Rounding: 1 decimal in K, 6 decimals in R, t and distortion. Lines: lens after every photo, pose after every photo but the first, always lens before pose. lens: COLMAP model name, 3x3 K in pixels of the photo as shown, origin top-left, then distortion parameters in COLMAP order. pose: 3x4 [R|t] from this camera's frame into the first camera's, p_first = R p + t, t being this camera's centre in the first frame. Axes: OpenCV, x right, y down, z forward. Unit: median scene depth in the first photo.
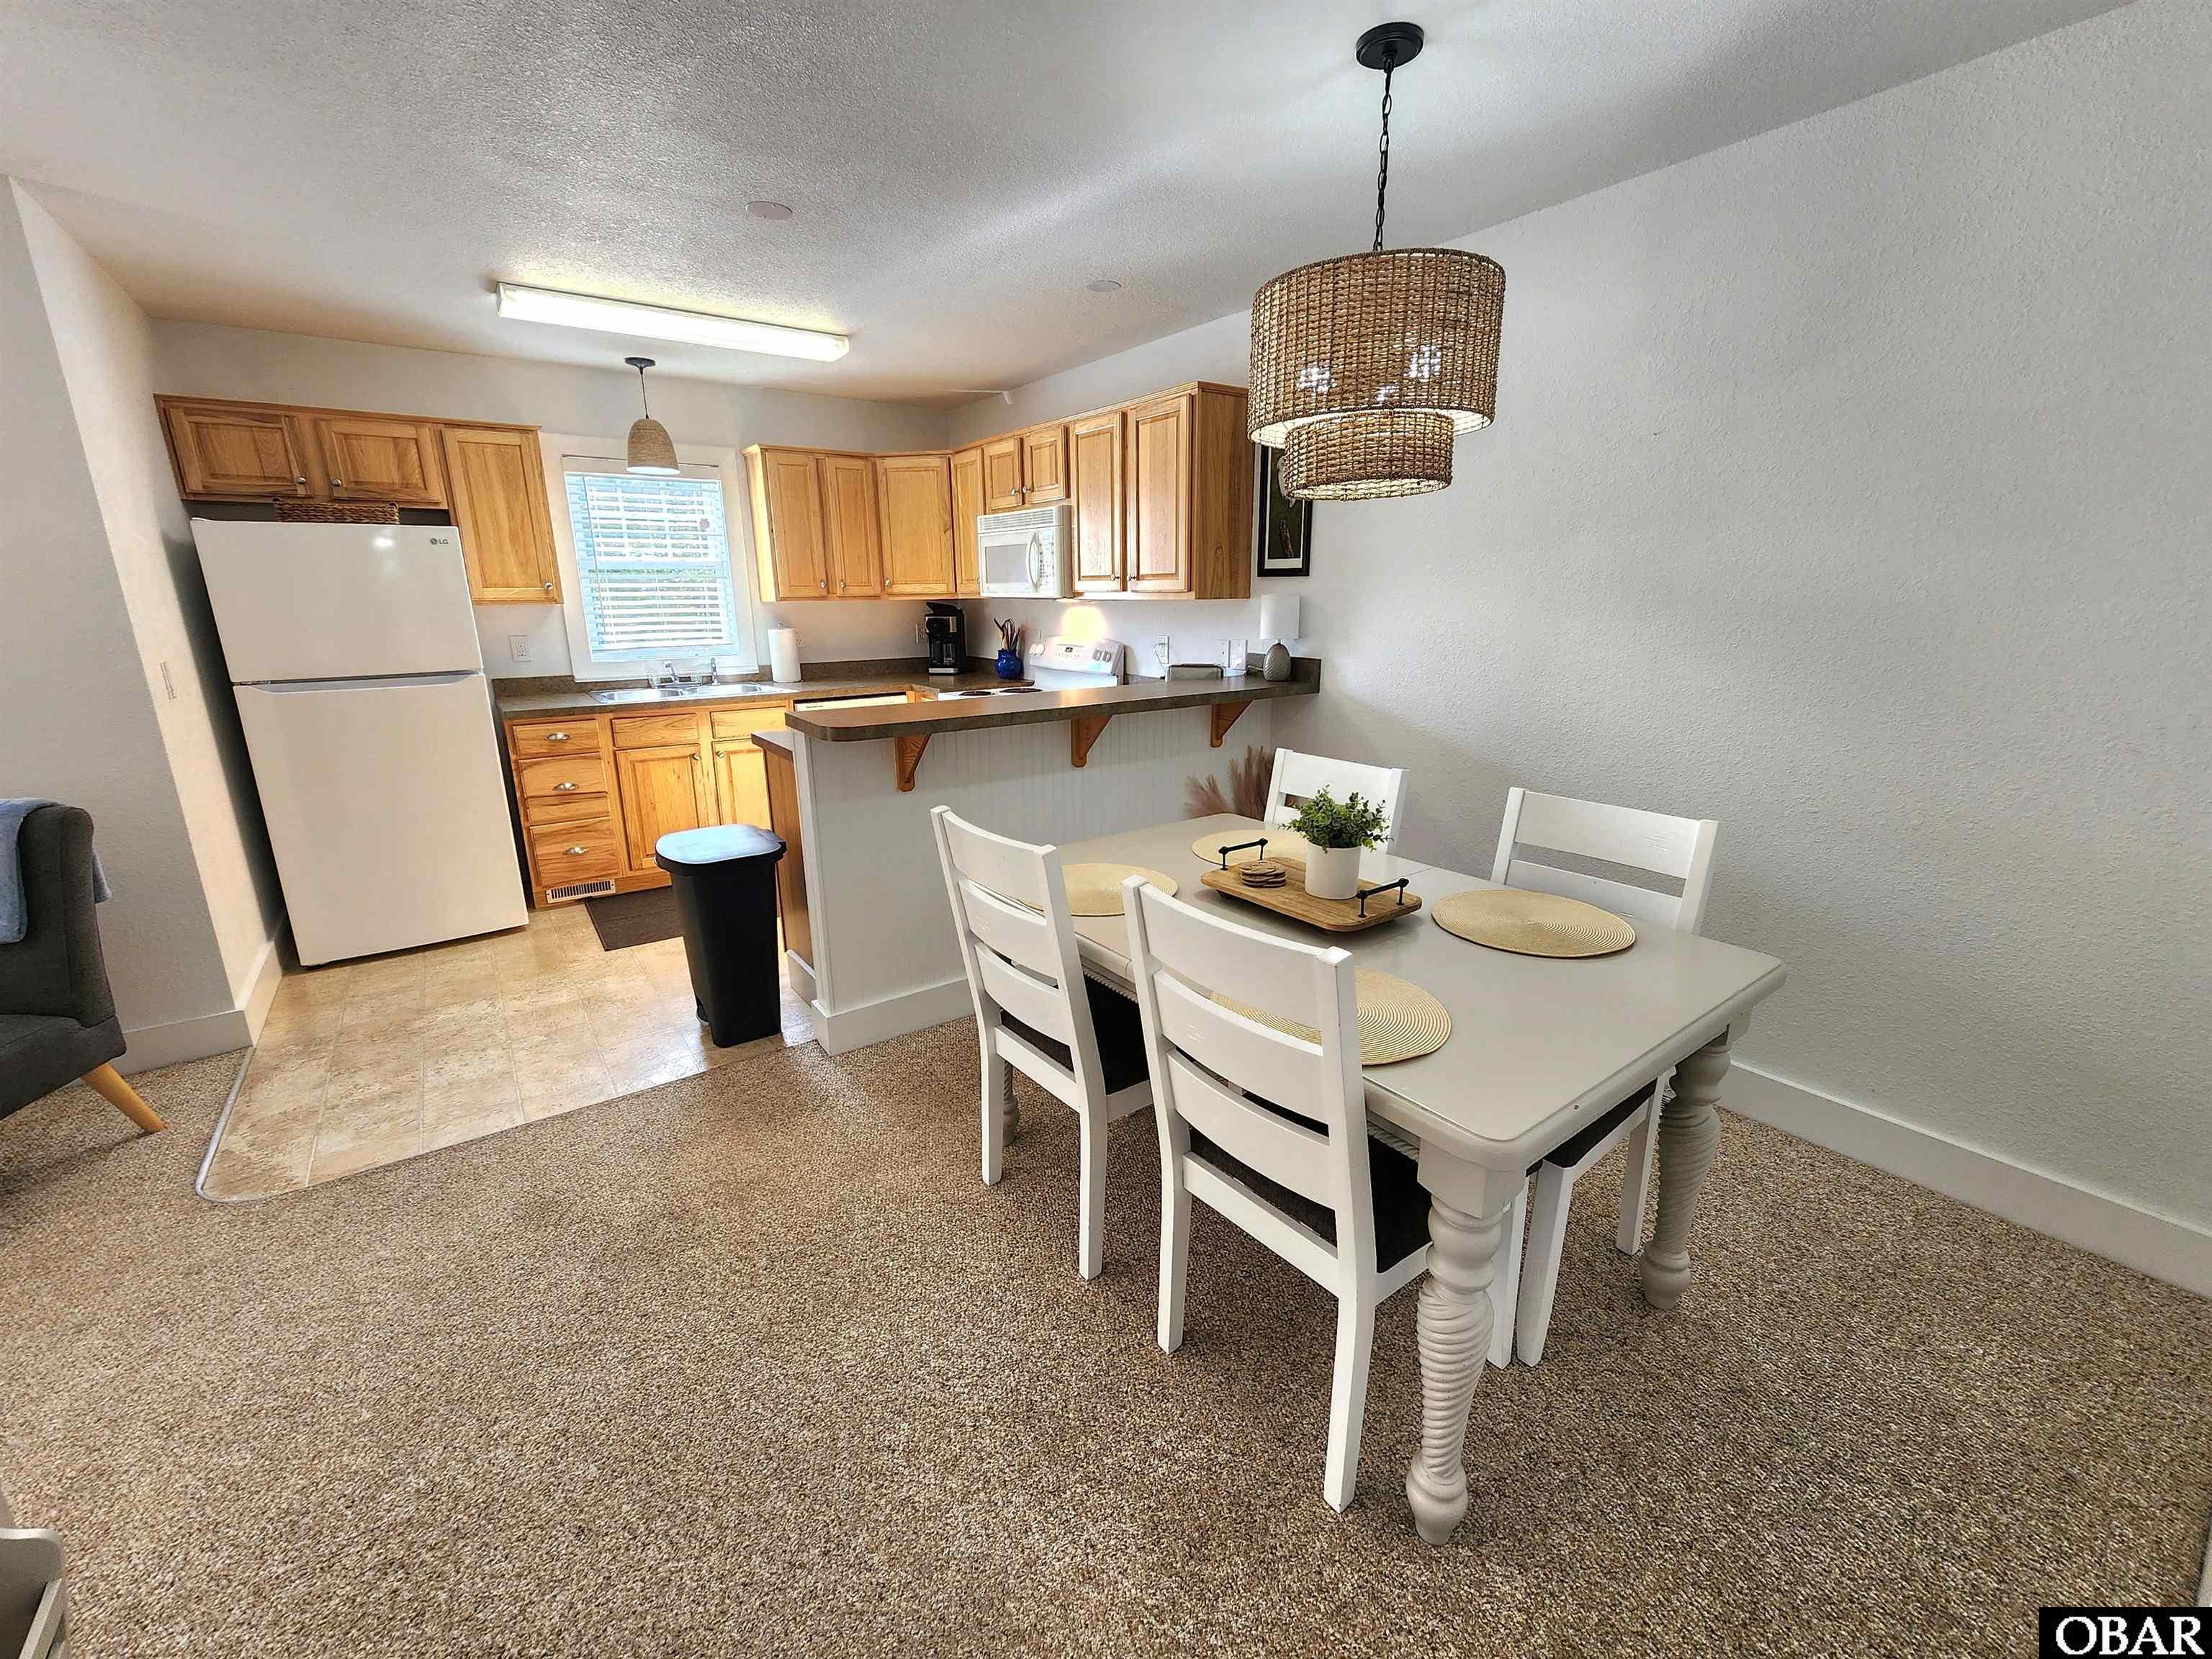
lens RADIAL K [[909.2, 0, 1111.4], [0, 909.2, 828.0], [0, 0, 1]] dist [-0.001846, 0.000681]
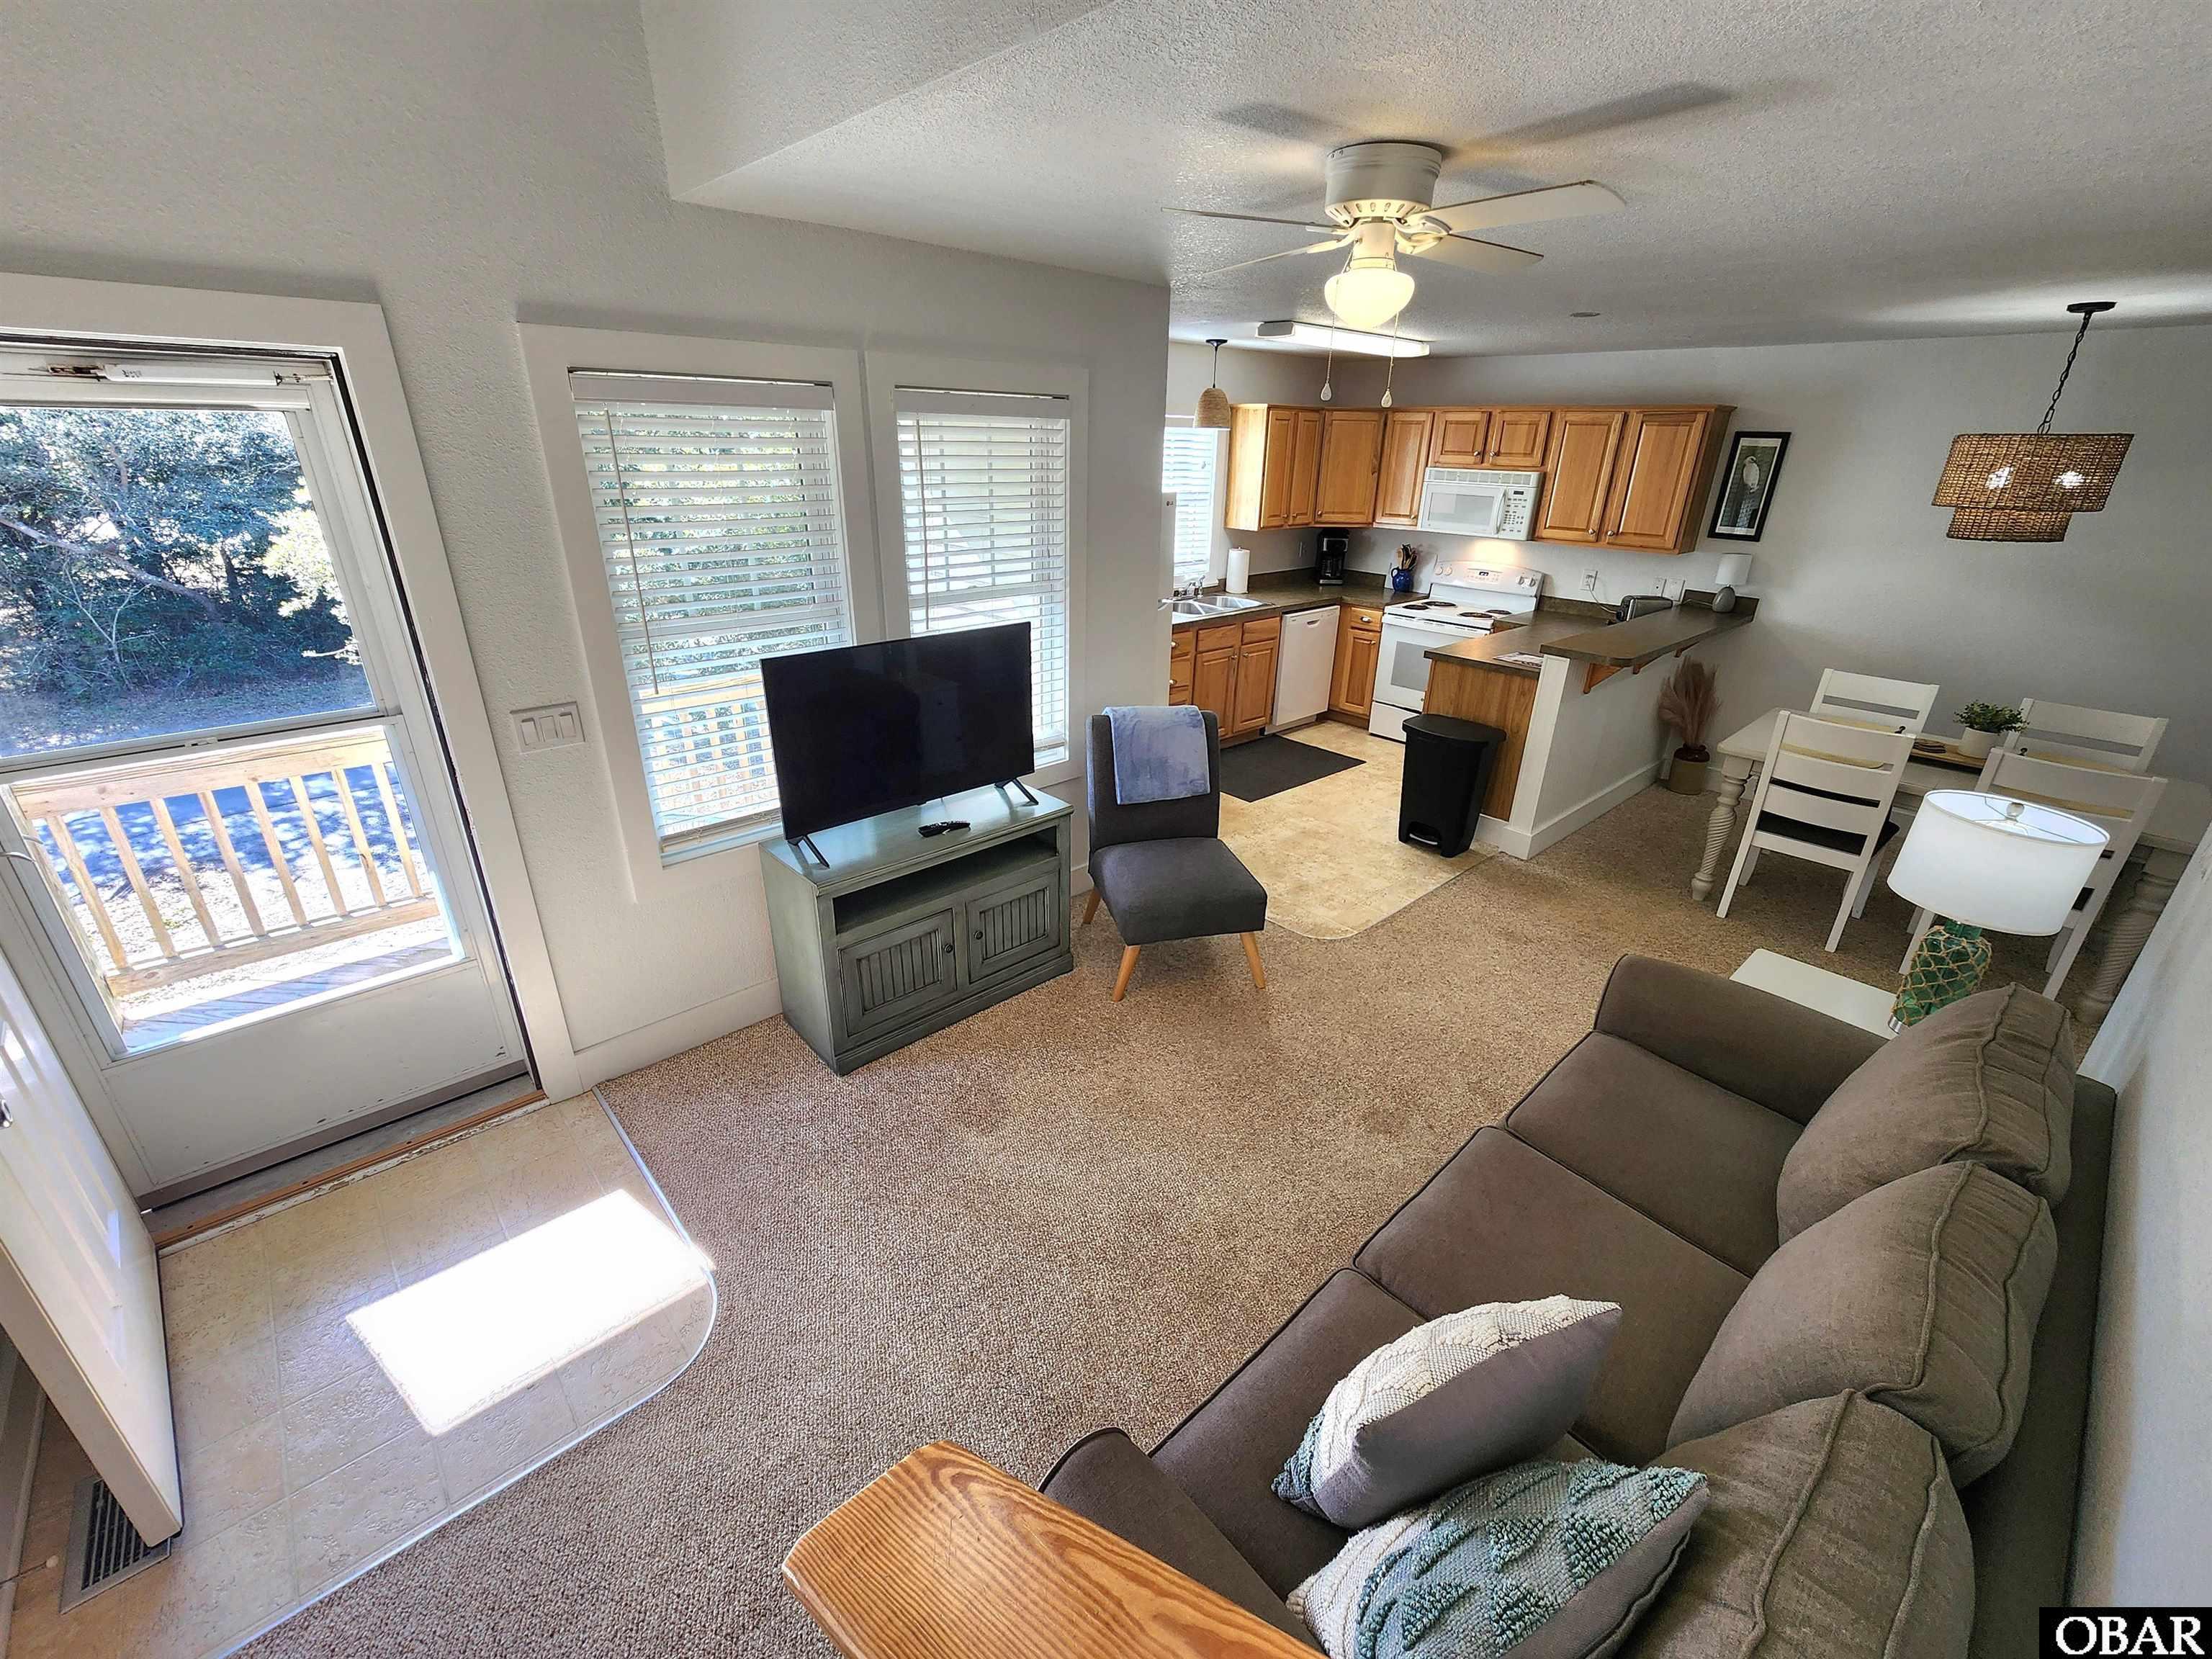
lens RADIAL K [[909.2, 0, 1111.9], [0, 909.2, 829.6], [0, 0, 1]] dist [-0.001846, 0.000681]
pose [[0.993335, -0.020209, 0.113479, -0.906821], [0.002766, 0.988406, 0.151806, -0.036082], [-0.115231, -0.150480, 0.981874, -0.361710]]
